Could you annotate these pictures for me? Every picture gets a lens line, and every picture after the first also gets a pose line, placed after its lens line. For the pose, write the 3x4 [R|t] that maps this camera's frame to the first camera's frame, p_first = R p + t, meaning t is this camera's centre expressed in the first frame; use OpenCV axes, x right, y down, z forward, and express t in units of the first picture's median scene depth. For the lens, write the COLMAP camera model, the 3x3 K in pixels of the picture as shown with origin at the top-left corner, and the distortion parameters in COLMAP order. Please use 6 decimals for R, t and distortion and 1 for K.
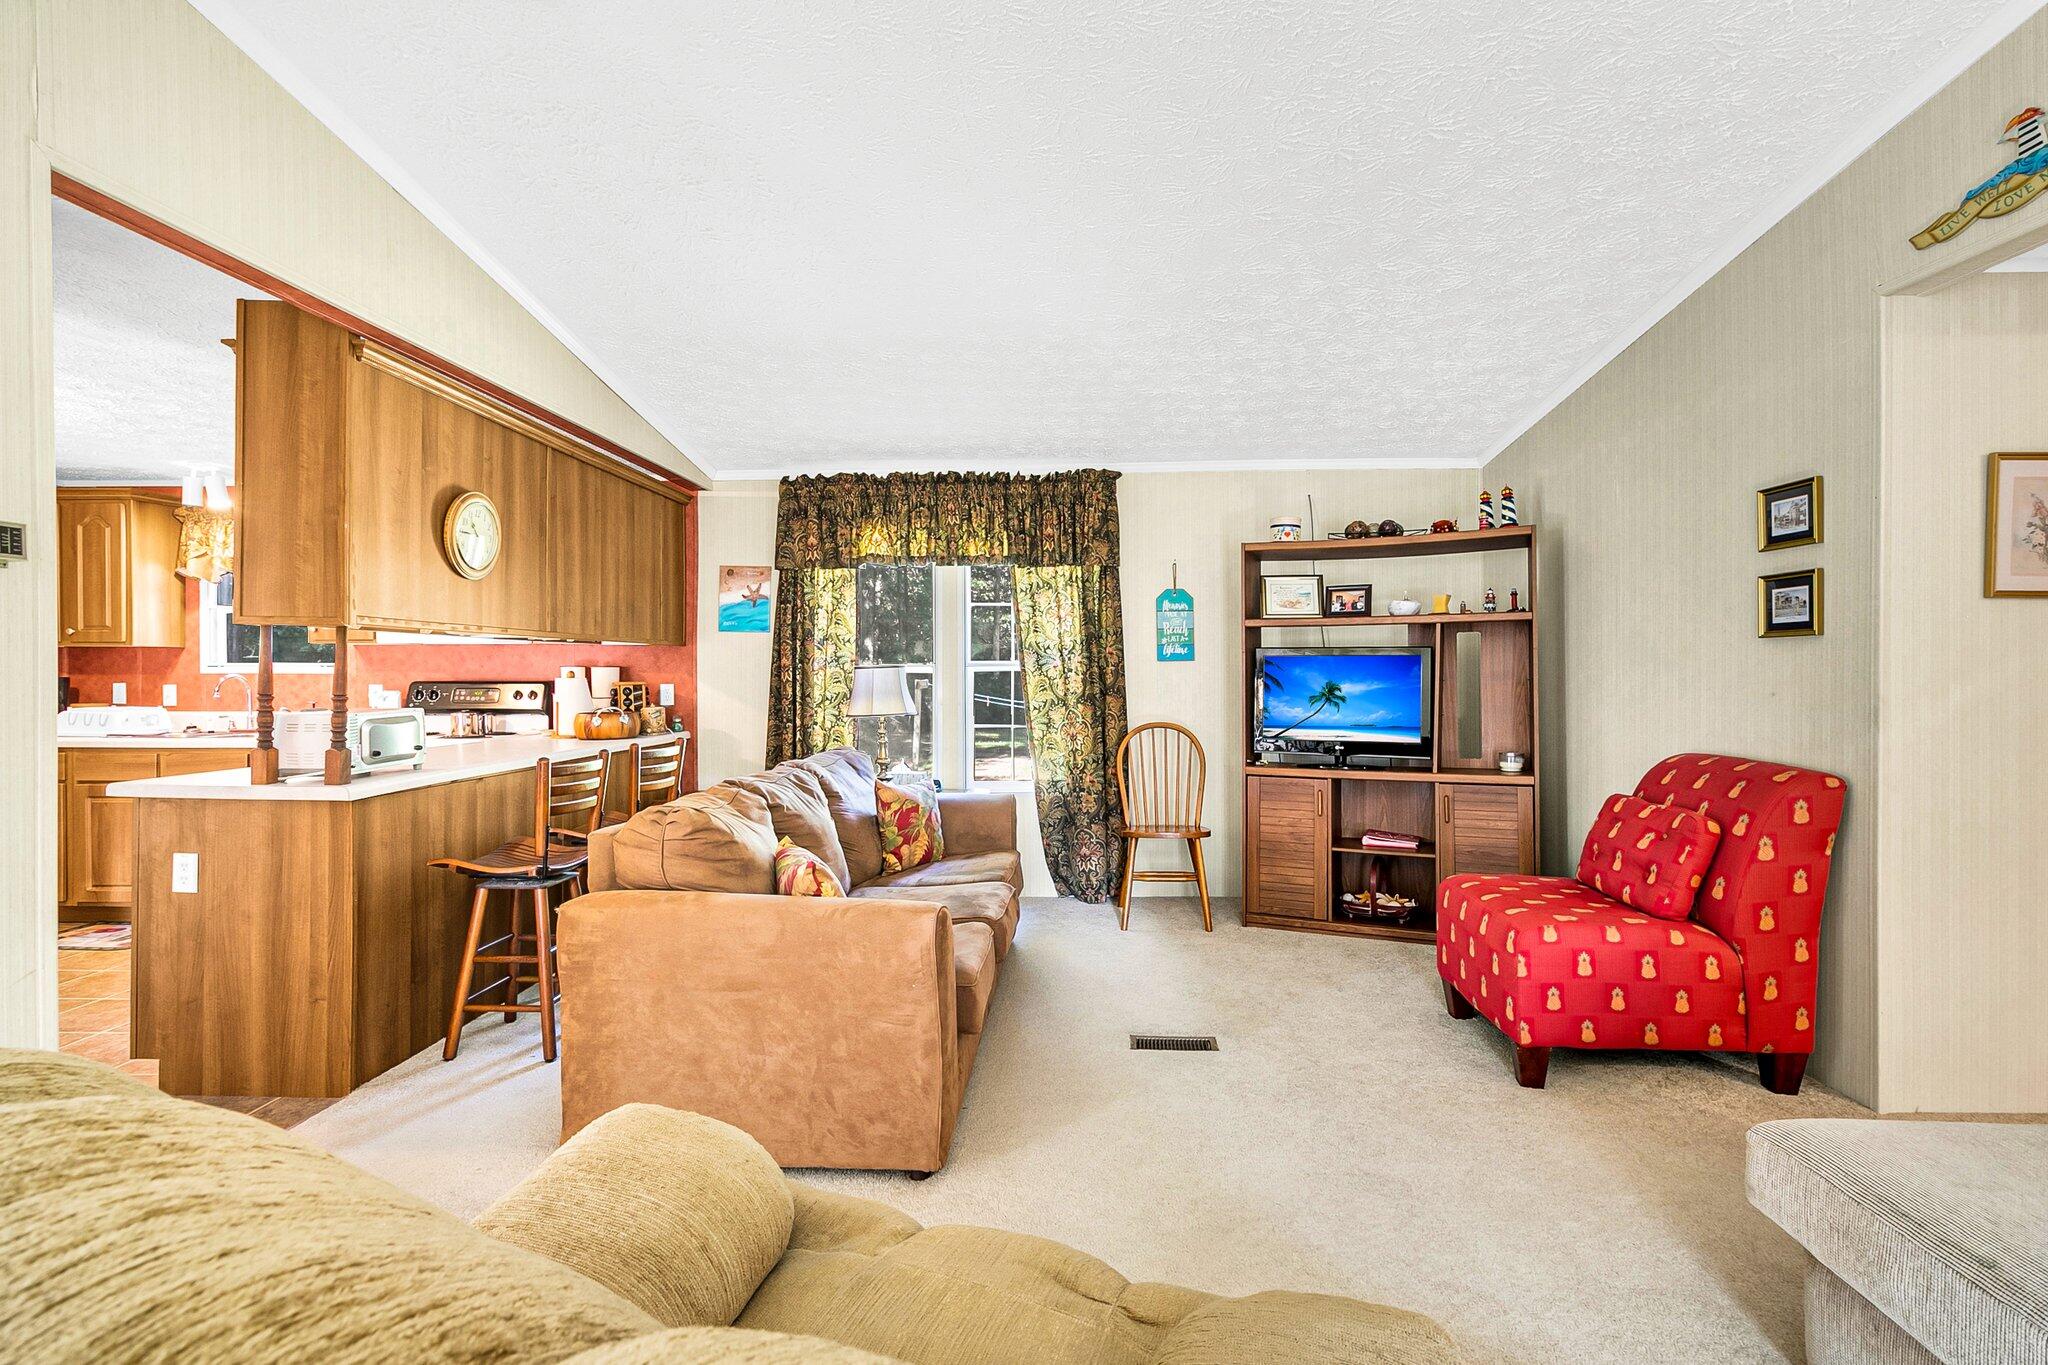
lens RADIAL K [[964.5, 0, 1043.0], [0, 964.5, 673.7], [0, 0, 1]] dist [0.007410, -0.003410]
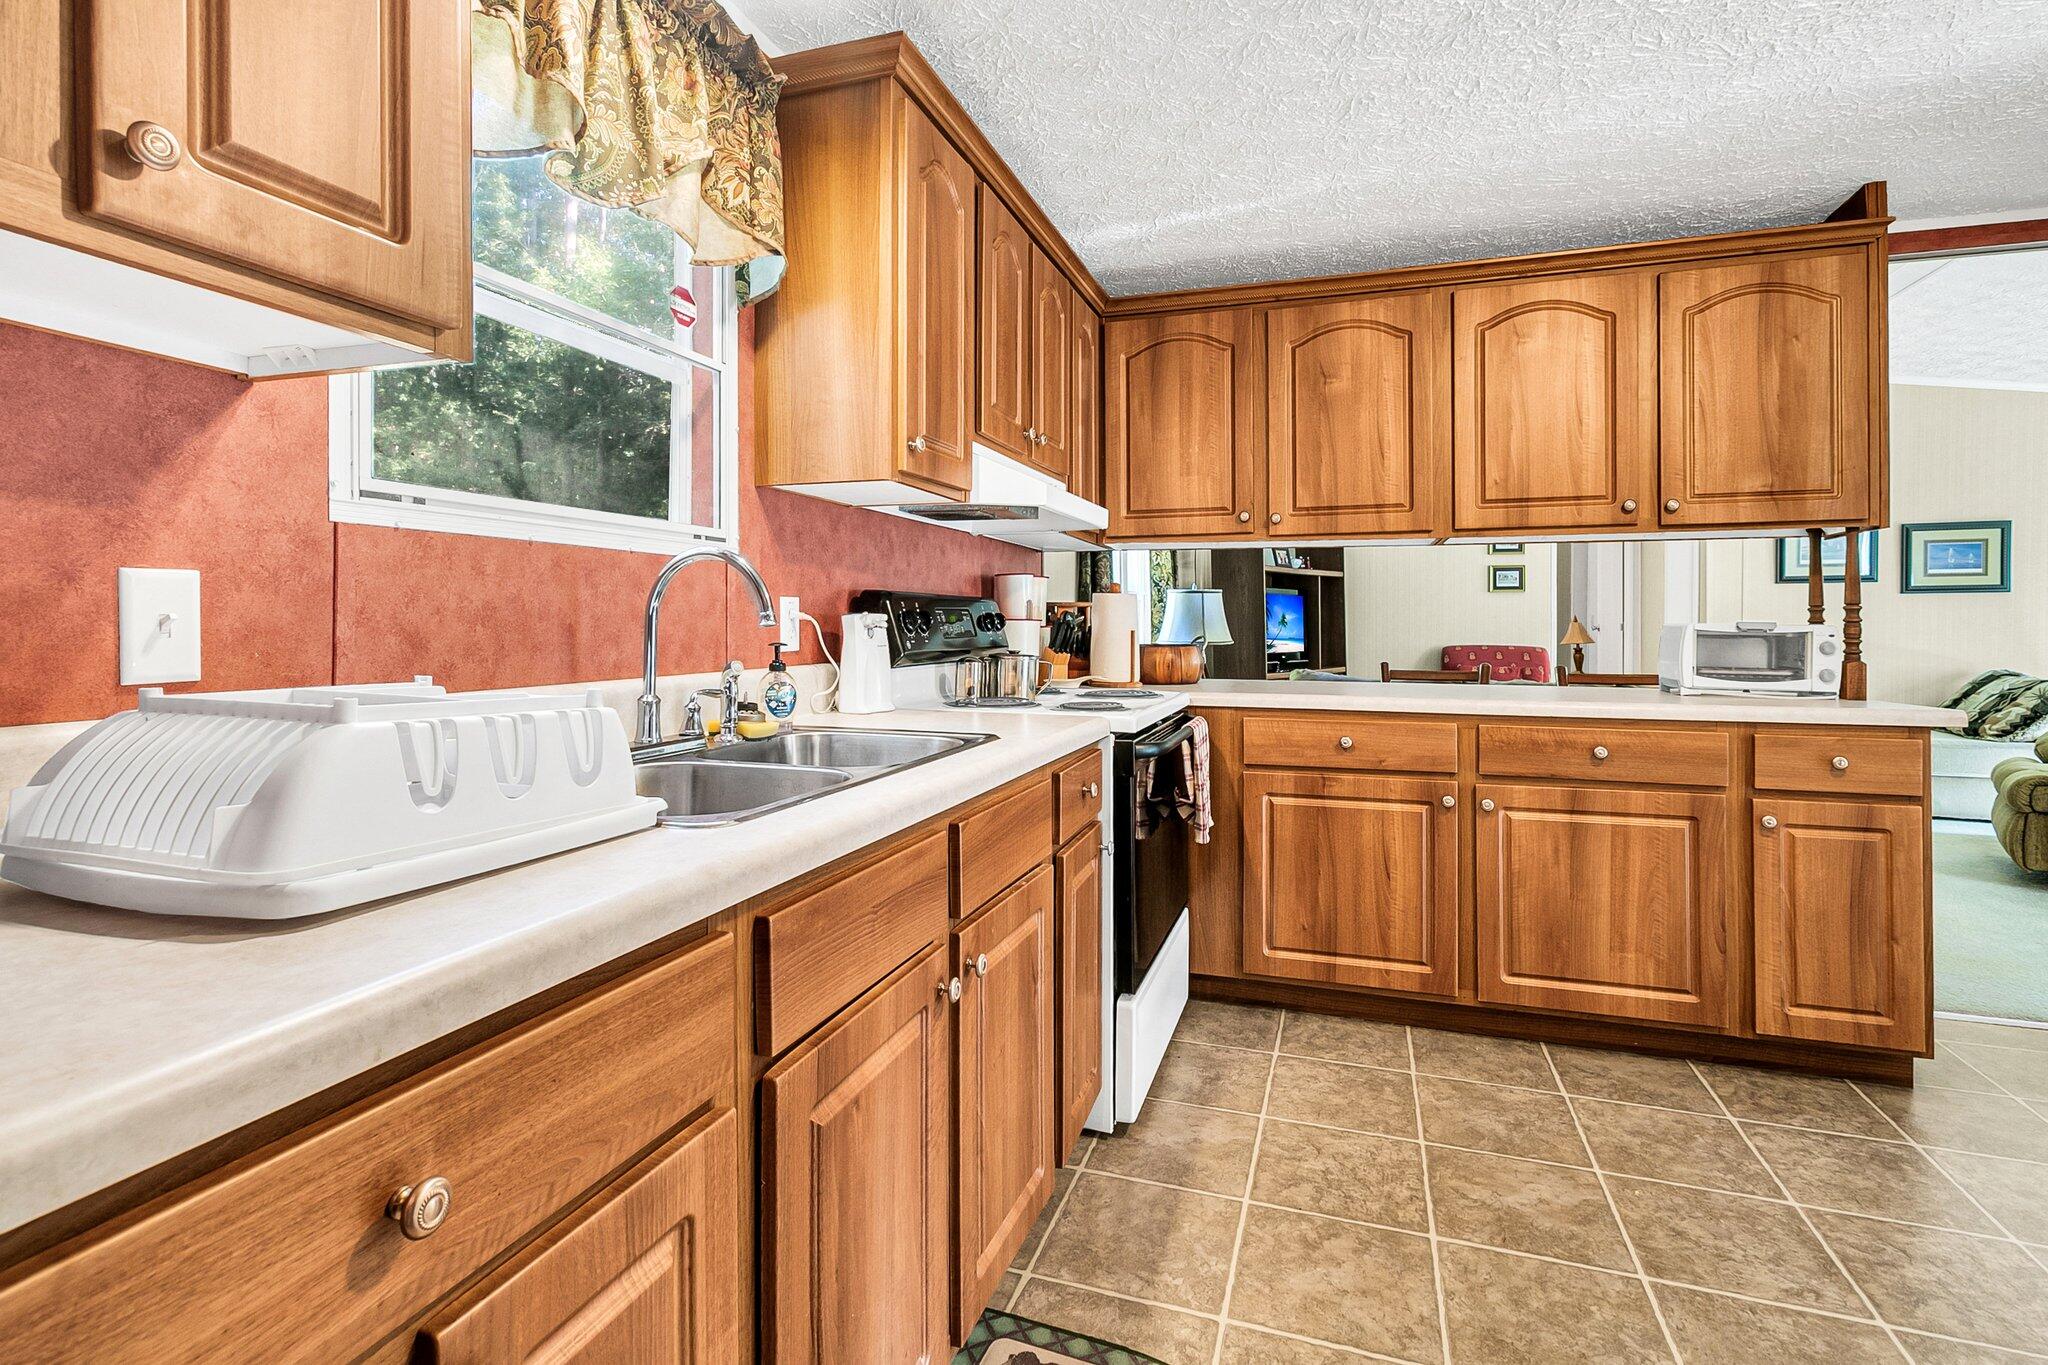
lens RADIAL K [[964.5, 0, 1019.1], [0, 964.5, 623.2], [0, 0, 1]] dist [0.007410, -0.003410]
pose [[0.297716, 0.000972, 0.954654, -1.101261], [-0.000518, 0.999999, -0.000856, 0.023561], [-0.954654, -0.000240, 0.297716, 0.848915]]
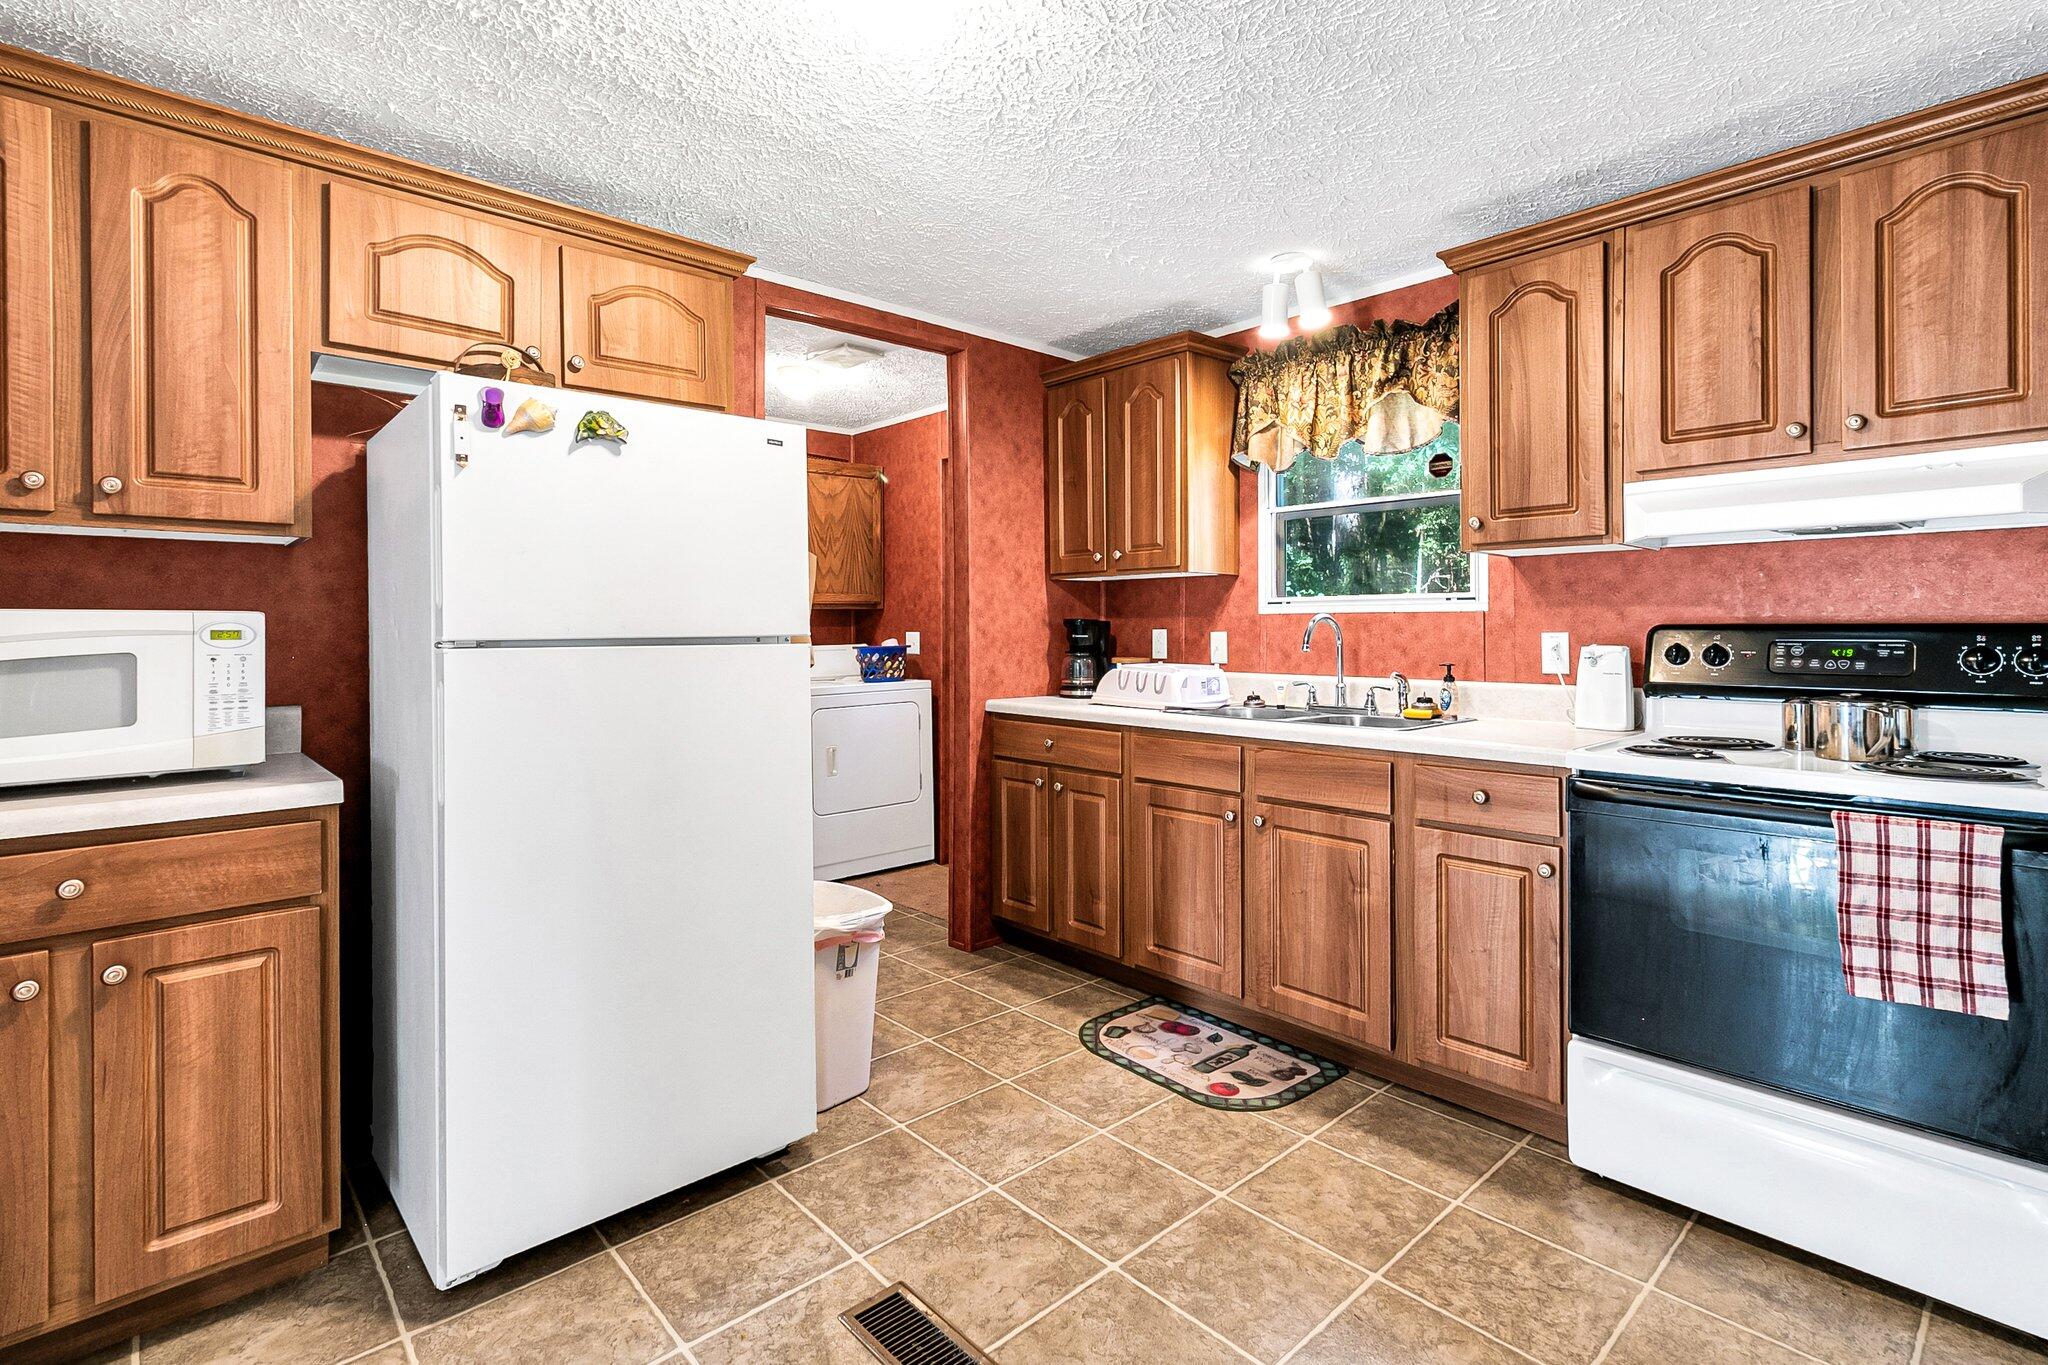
lens RADIAL K [[964.5, 0, 1049.4], [0, 964.5, 622.3], [0, 0, 1]] dist [0.007410, -0.003410]
pose [[0.713438, -0.004813, -0.700702, -0.554590], [-0.002862, 0.999948, -0.009782, 0.012594], [0.700712, 0.008984, 0.713387, 0.471808]]
